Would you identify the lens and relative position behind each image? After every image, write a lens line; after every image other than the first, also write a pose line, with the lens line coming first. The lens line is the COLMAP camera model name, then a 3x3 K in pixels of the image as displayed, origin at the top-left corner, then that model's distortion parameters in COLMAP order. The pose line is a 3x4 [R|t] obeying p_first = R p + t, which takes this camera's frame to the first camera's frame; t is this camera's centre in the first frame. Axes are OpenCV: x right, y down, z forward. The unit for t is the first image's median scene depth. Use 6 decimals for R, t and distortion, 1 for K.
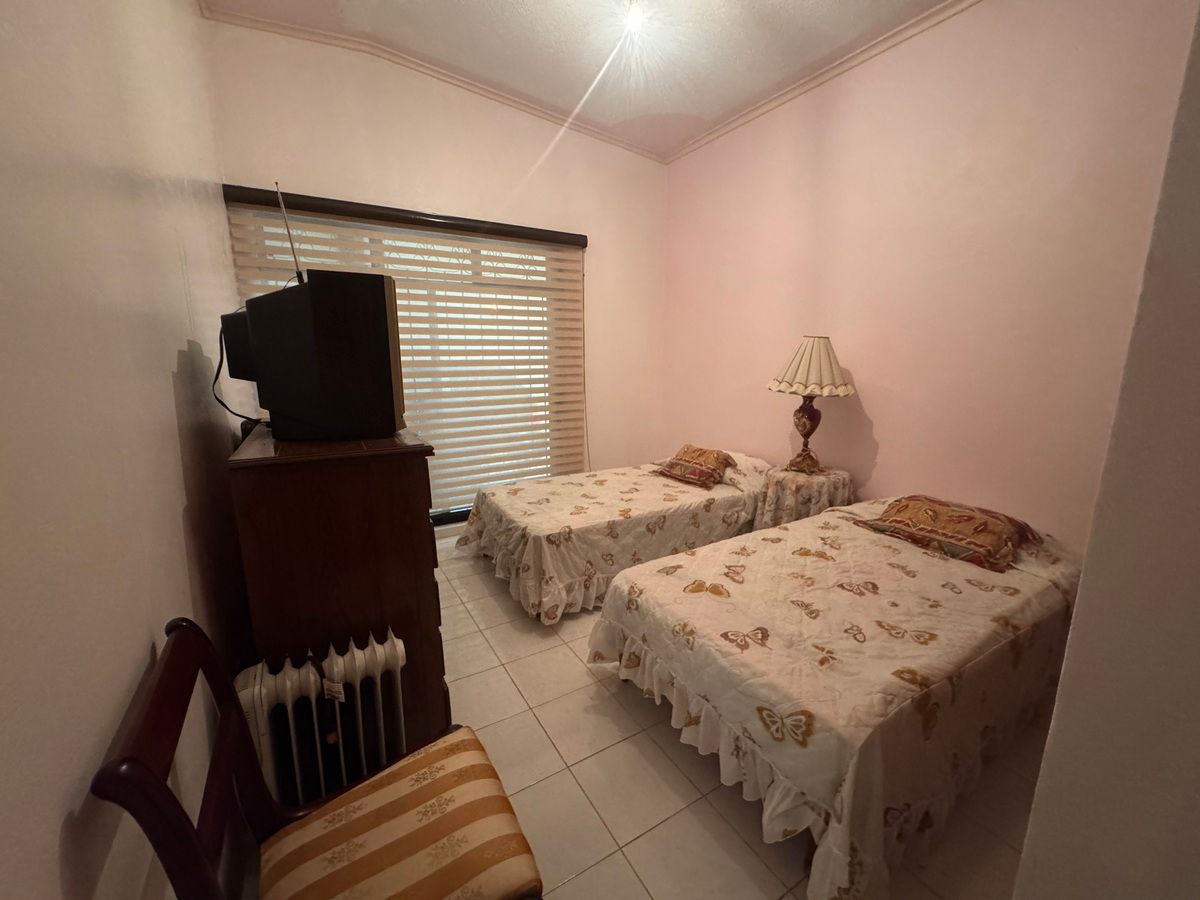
lens RADIAL K [[480.9, 0, 602.7], [0, 480.9, 445.6], [0, 0, 1]] dist [-0.002551, -0.000288]
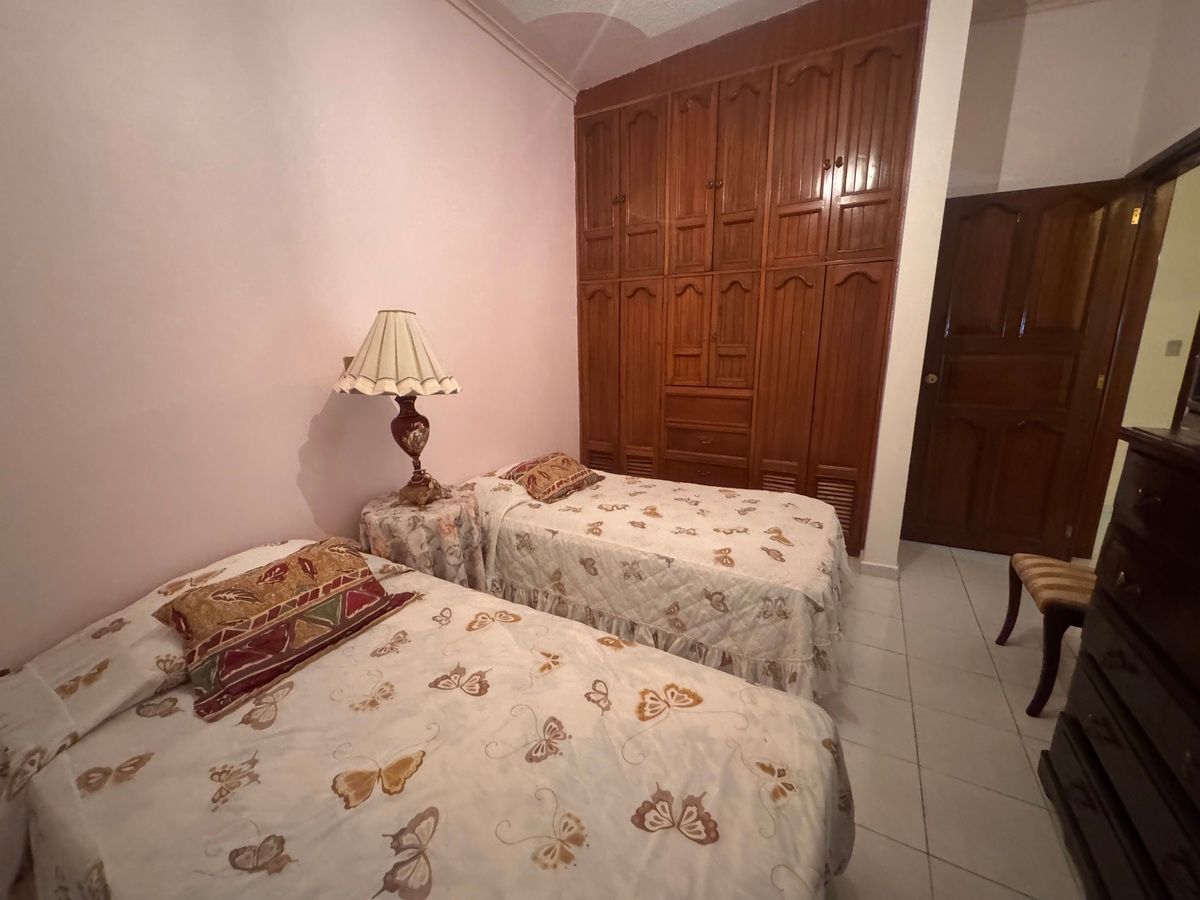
lens RADIAL K [[480.9, 0, 604.8], [0, 480.9, 450.8], [0, 0, 1]] dist [-0.002551, -0.000288]
pose [[-0.499330, -0.184901, 0.846452, -0.395383], [0.165970, 0.938457, 0.302906, -0.241416], [-0.850367, 0.291736, -0.437912, 1.369585]]
